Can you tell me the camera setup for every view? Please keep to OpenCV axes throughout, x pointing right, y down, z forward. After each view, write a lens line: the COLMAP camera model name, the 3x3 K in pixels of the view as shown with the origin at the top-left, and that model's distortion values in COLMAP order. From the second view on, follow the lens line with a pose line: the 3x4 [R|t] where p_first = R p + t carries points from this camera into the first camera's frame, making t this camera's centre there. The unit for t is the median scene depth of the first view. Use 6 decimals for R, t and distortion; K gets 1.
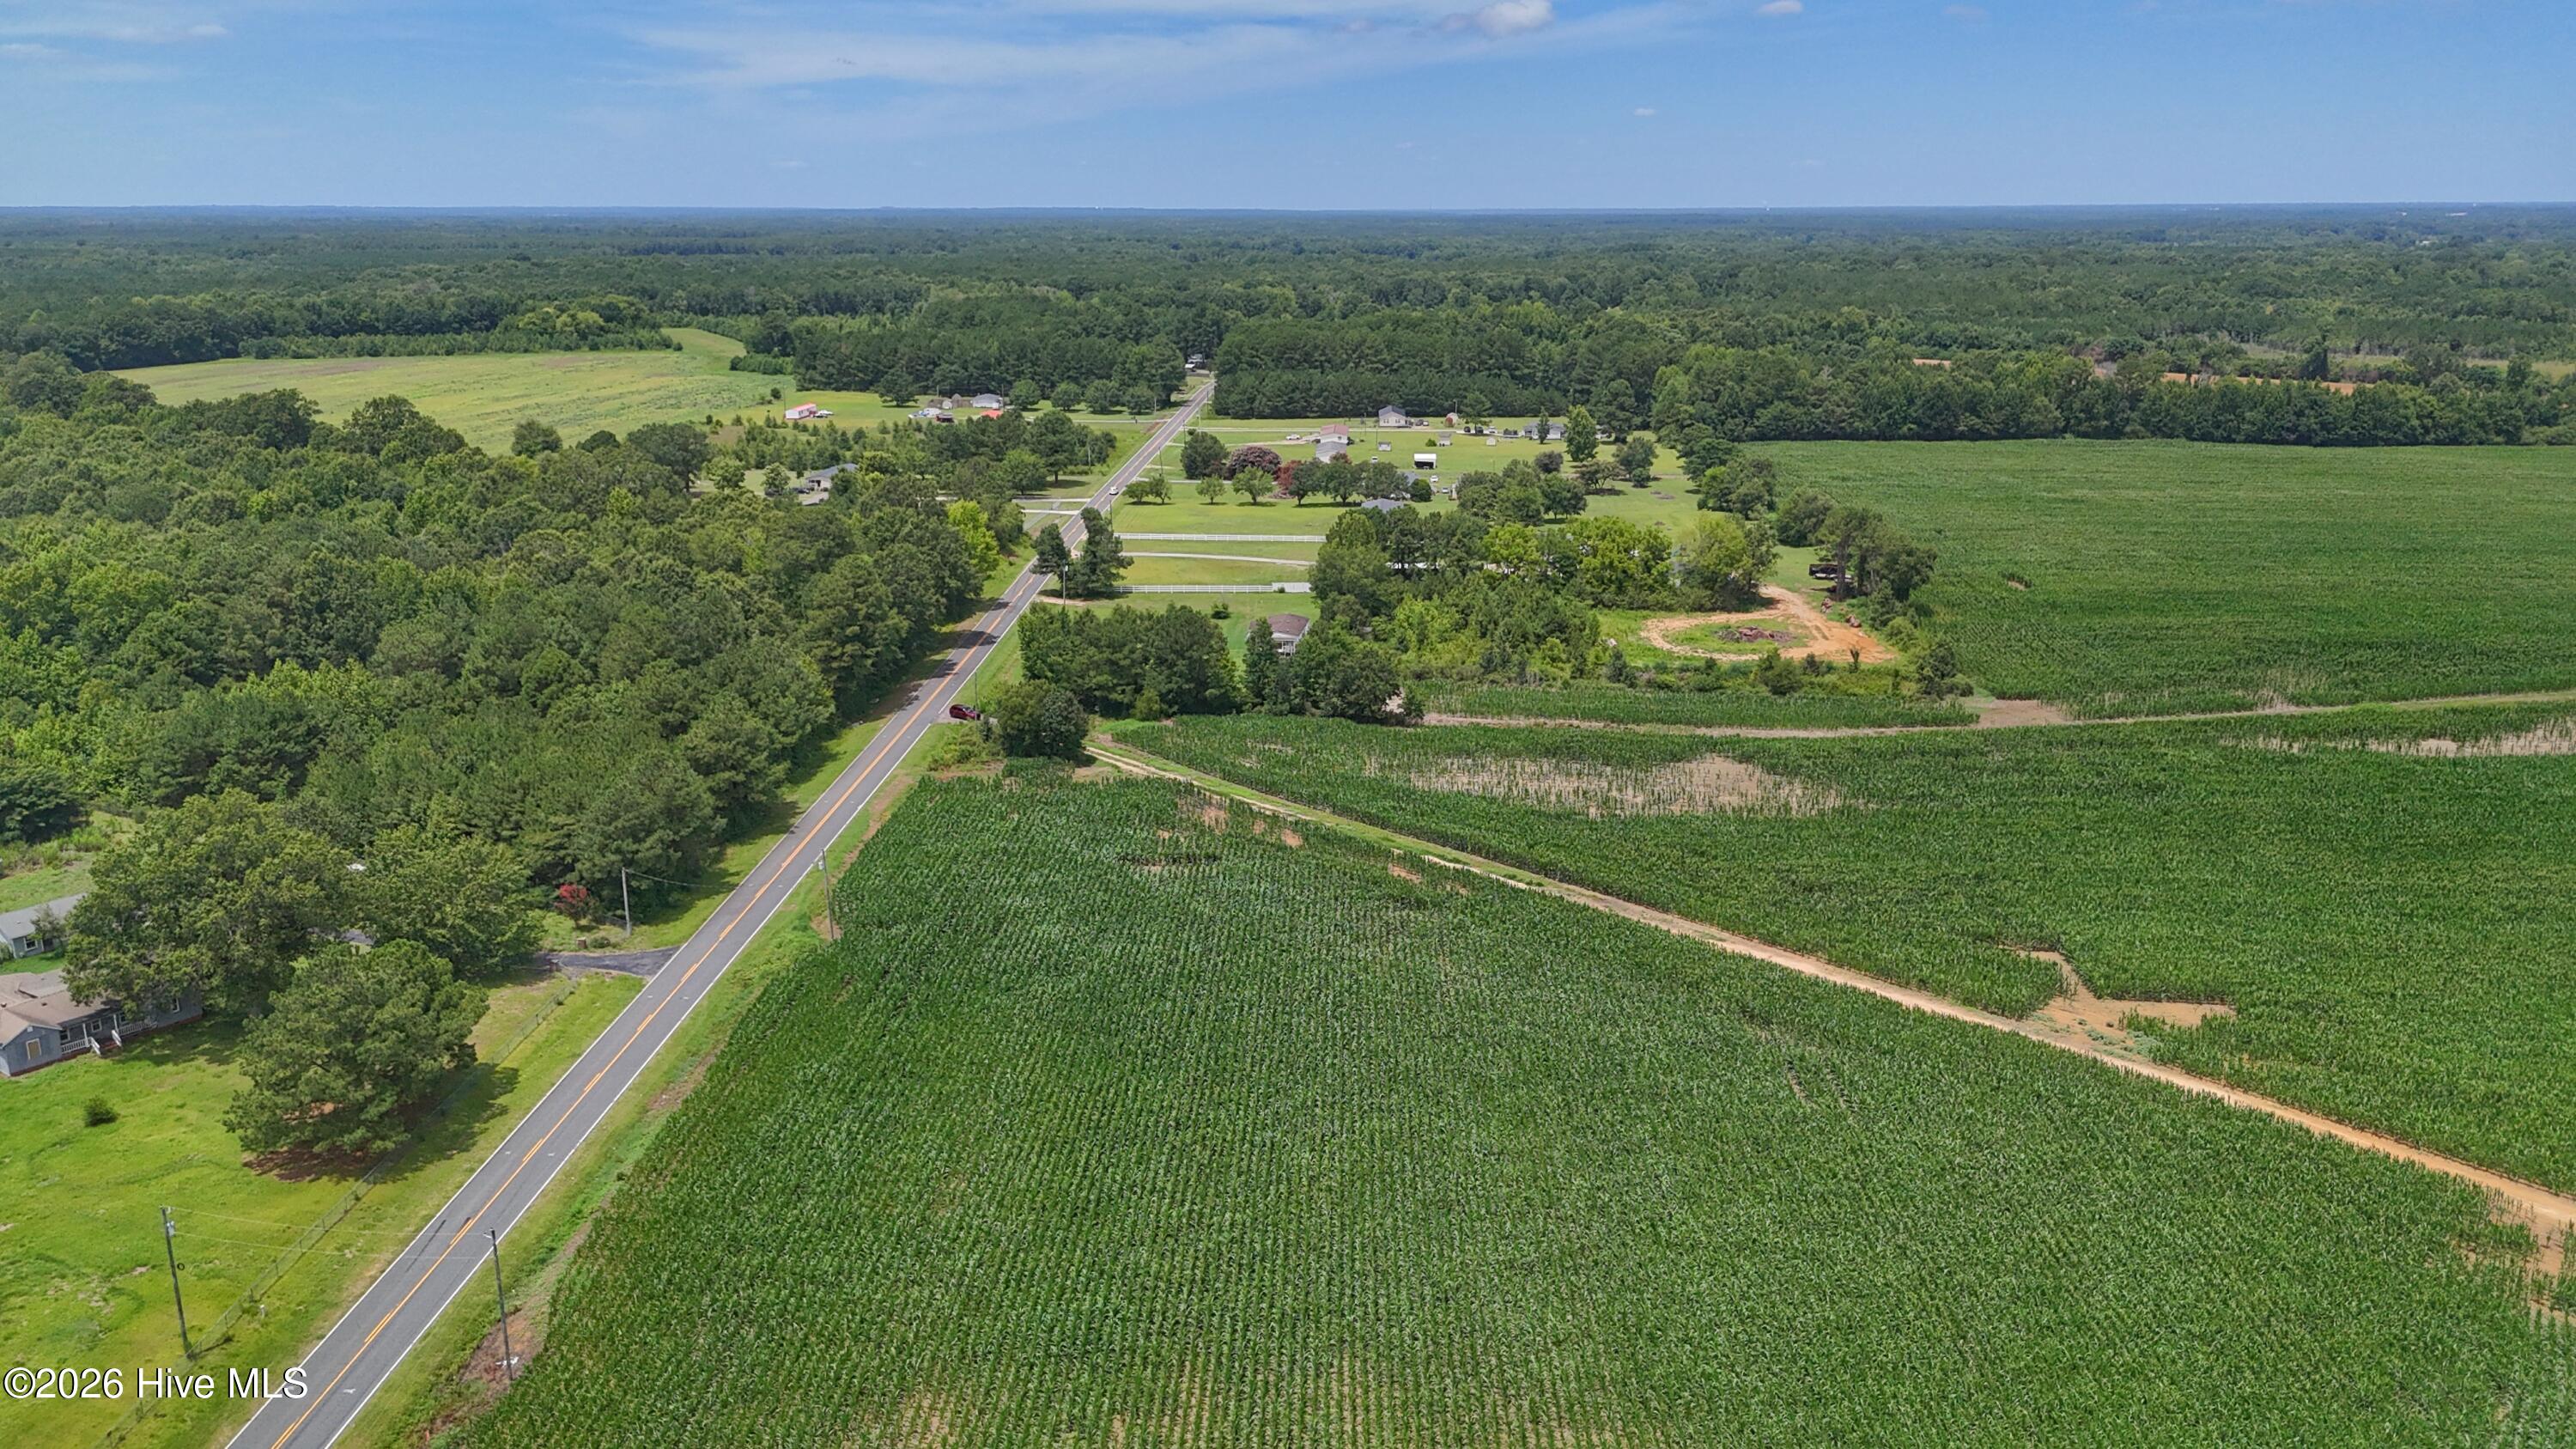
lens RADIAL K [[1893.2, 0, 1292.9], [0, 1893.2, 730.5], [0, 0, 1]] dist [0.069395, -0.070115]
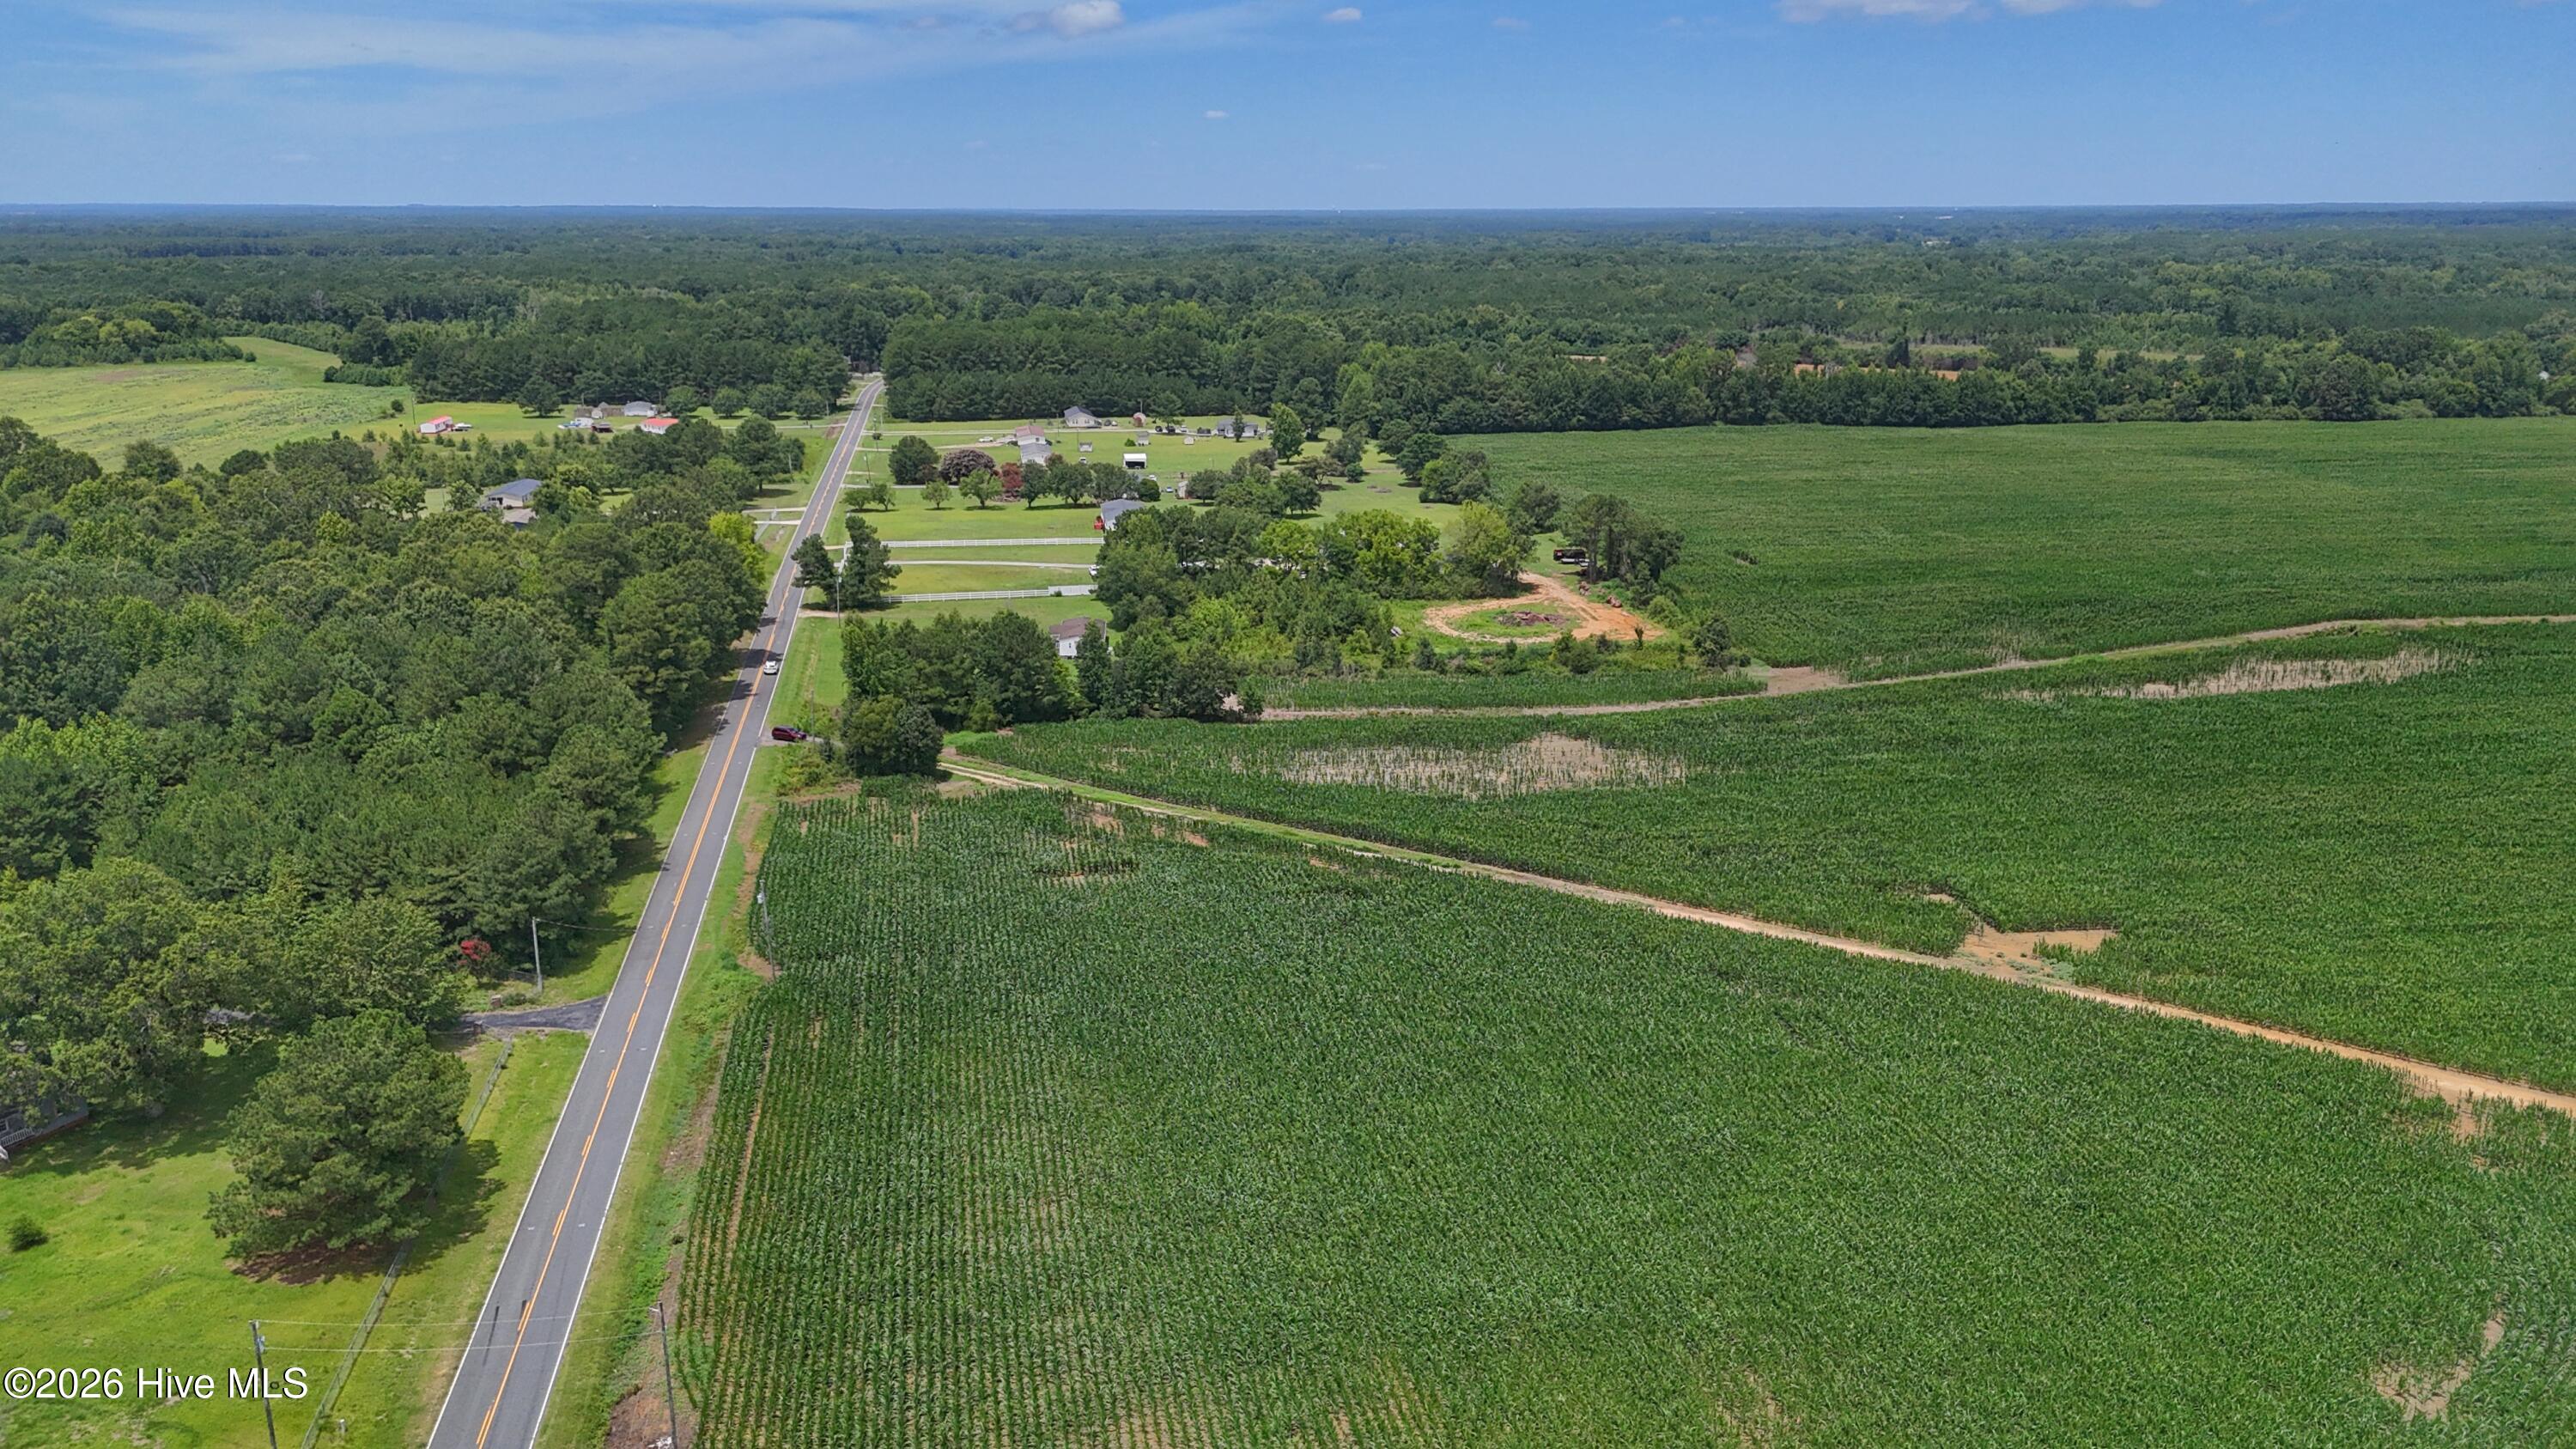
lens RADIAL K [[1893.2, 0, 1292.0], [0, 1893.2, 729.3], [0, 0, 1]] dist [0.069395, -0.070115]
pose [[0.977197, -0.055559, 0.204939, -0.117693], [0.055720, 0.998434, 0.004989, -0.002289], [-0.204895, 0.006544, 0.978762, 0.009223]]
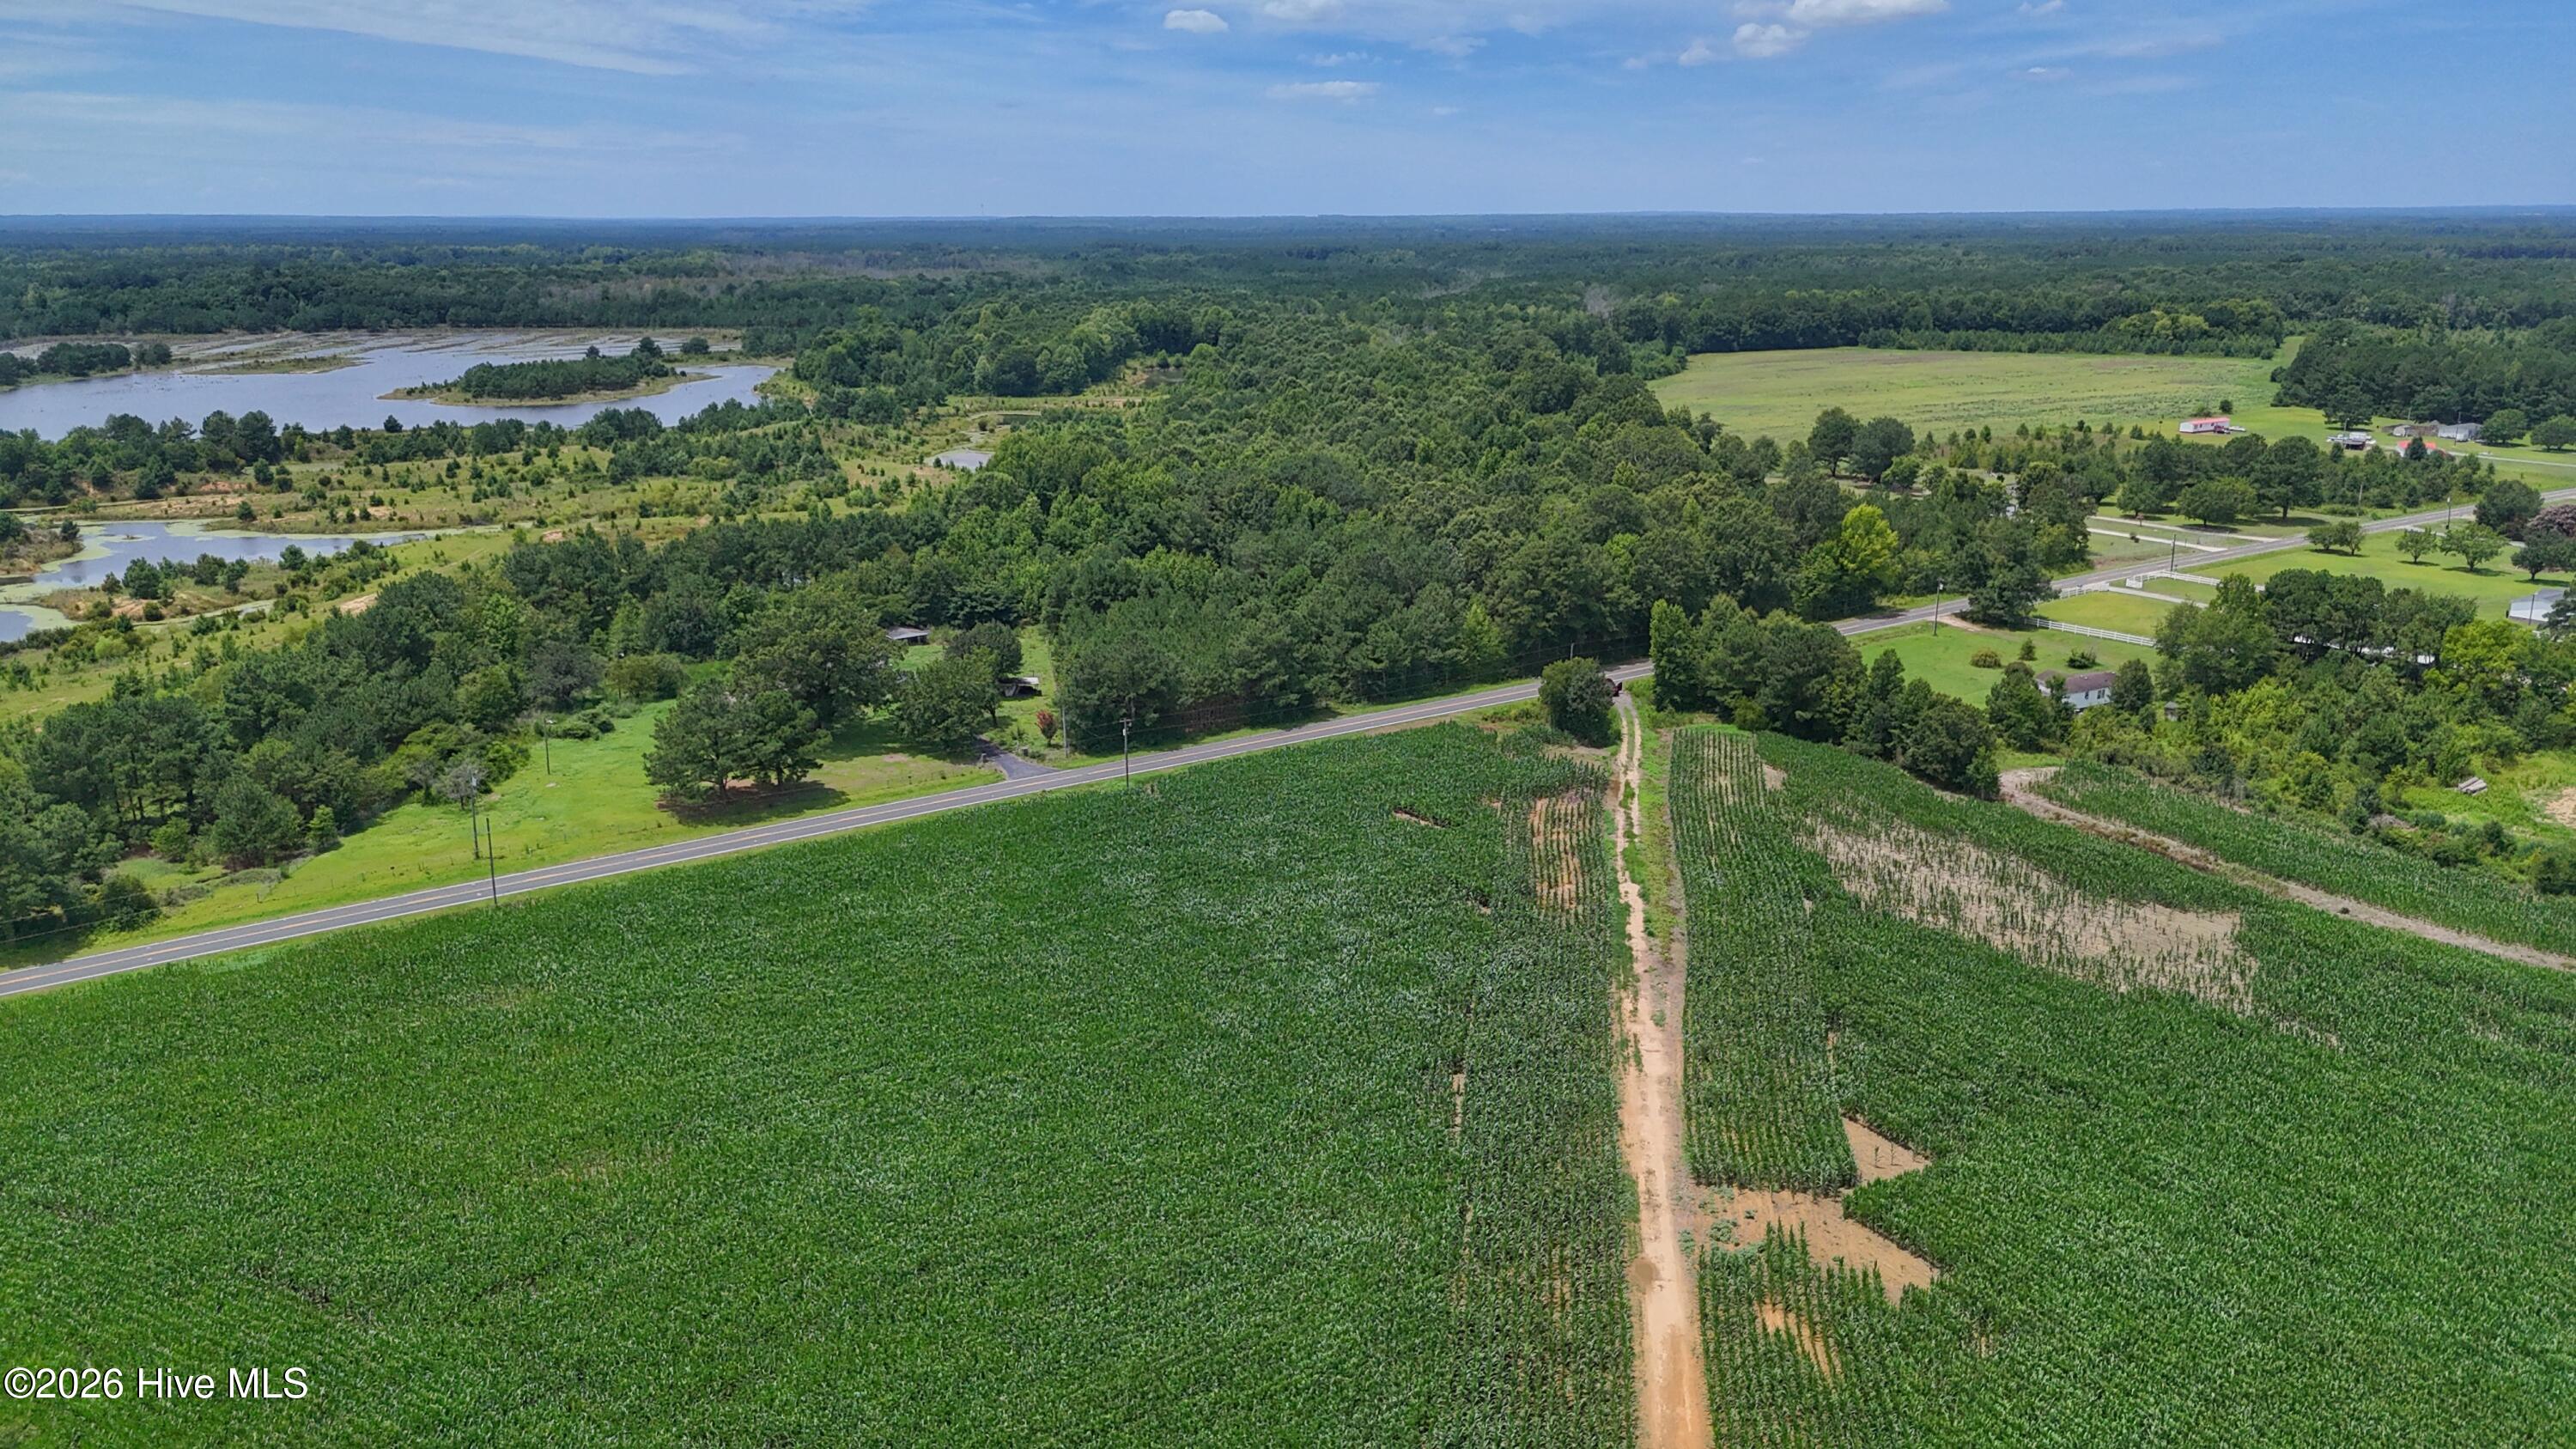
lens RADIAL K [[1893.2, 0, 1295.5], [0, 1893.2, 727.3], [0, 0, 1]] dist [0.069395, -0.070115]
pose [[0.605664, 0.206245, -0.768528, 0.519915], [-0.208121, 0.973264, 0.097172, -0.051849], [0.768022, 0.101094, 0.632395, 0.189606]]
